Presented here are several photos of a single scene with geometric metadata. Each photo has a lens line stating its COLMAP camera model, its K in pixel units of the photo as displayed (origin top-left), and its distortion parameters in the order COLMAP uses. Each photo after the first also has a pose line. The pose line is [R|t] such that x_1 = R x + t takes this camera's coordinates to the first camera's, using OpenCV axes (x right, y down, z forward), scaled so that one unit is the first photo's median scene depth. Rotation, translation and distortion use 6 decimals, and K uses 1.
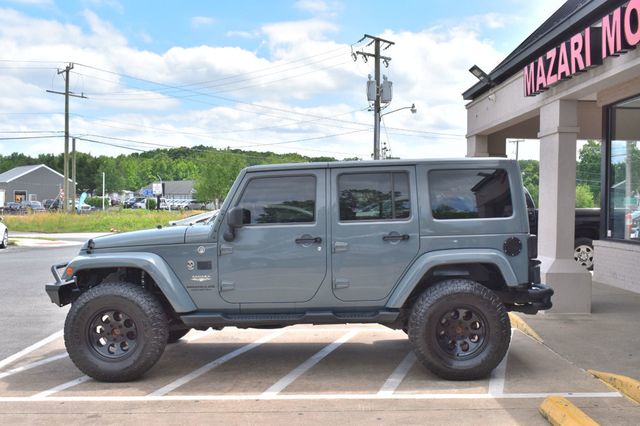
lens RADIAL K [[707.4, 0, 320.0], [0, 707.4, 213.0], [0, 0, 1]] dist [-0.079783, -0.001439]
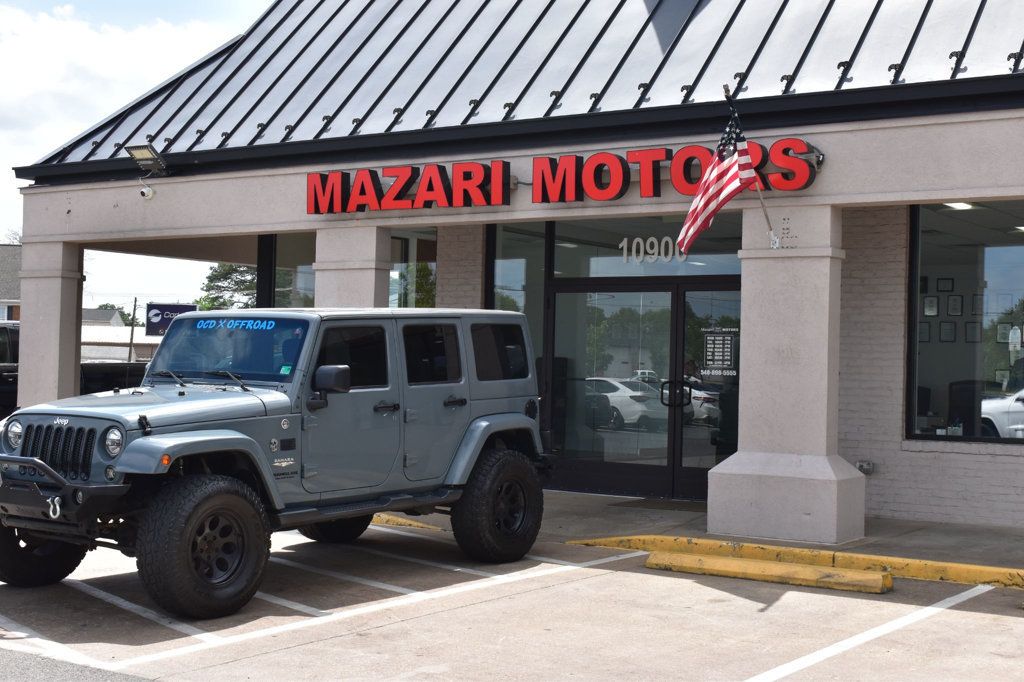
lens RADIAL K [[1483.5, 0, 512.0], [0, 1483.5, 341.0], [0, 0, 1]] dist [0.003406, -0.020554]
pose [[0.567281, 0.020239, 0.823275, -1.314848], [-0.002567, 0.999737, -0.022807, 0.000960], [-0.823520, 0.010825, 0.567184, -0.073063]]
